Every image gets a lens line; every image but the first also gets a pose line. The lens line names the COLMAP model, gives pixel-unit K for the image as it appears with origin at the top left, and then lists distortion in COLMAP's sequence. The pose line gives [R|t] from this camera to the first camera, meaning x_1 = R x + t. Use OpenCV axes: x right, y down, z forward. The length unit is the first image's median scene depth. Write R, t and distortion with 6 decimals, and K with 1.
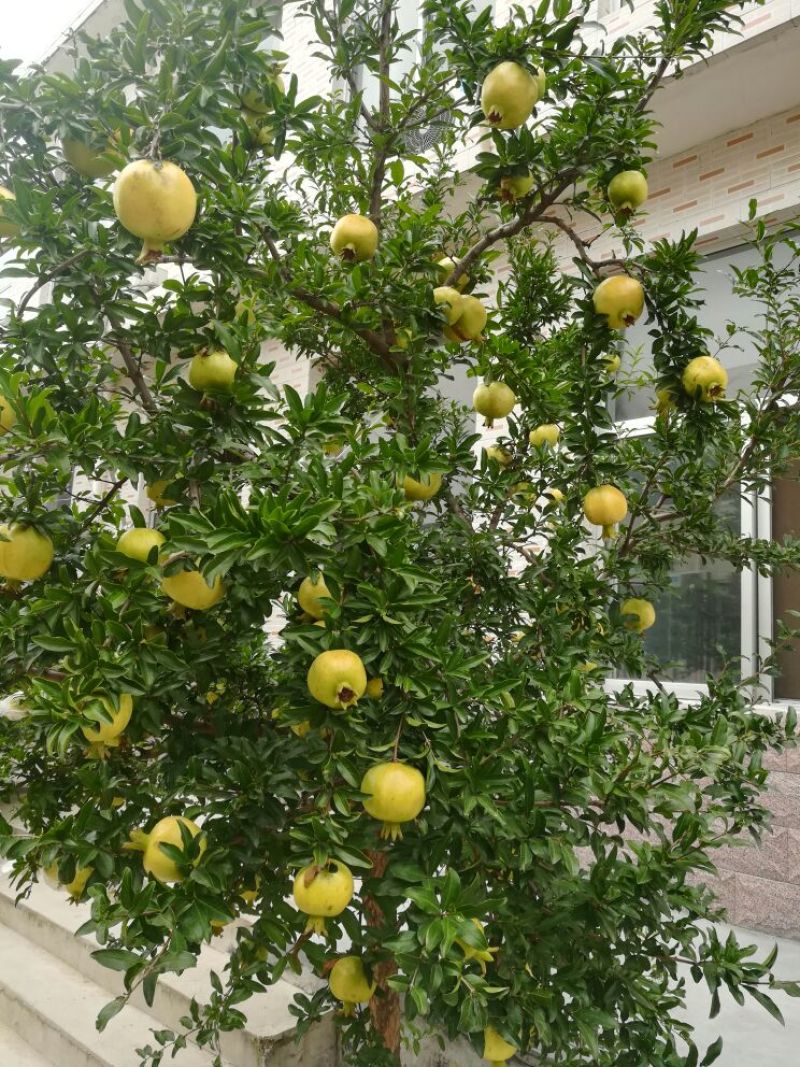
lens RADIAL K [[803.4, 0, 400.0], [0, 803.4, 533.5], [0, 0, 1]] dist [-0.004974, -0.001659]
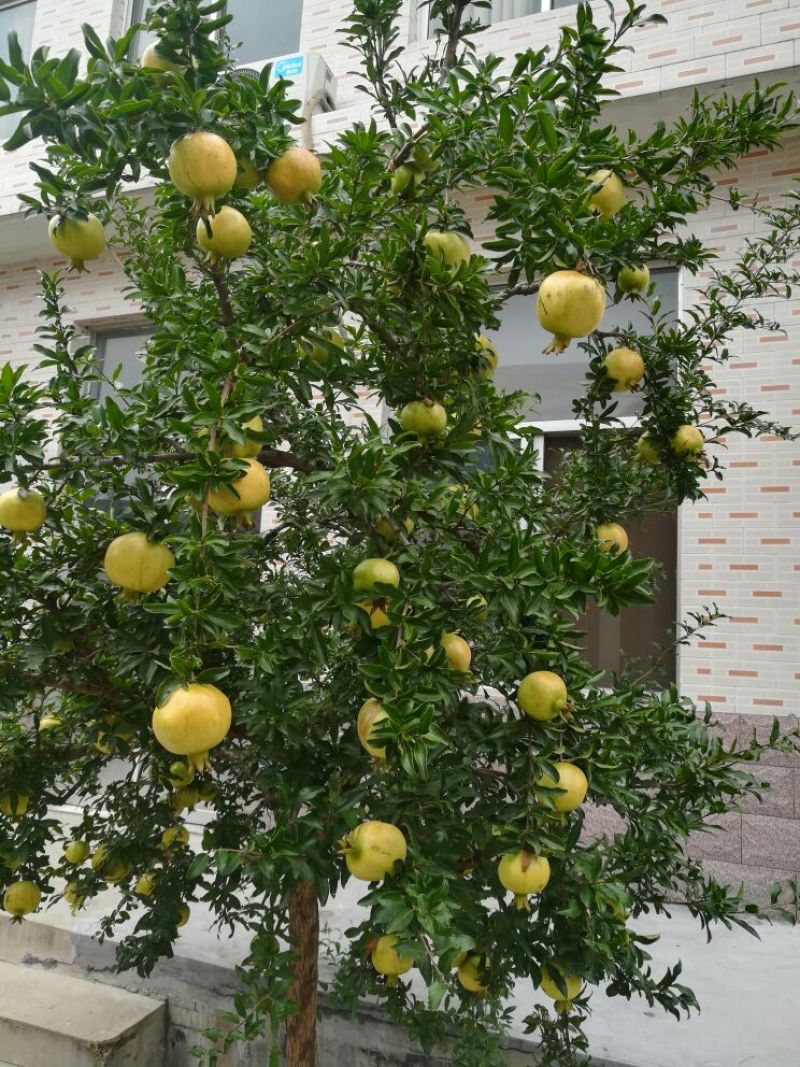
lens RADIAL K [[803.4, 0, 400.0], [0, 803.4, 533.5], [0, 0, 1]] dist [-0.004974, -0.001659]
pose [[0.933269, 0.050737, 0.355577, -0.465065], [-0.059802, 0.998104, 0.014541, -0.041229], [-0.354166, -0.034835, 0.934534, -0.017923]]
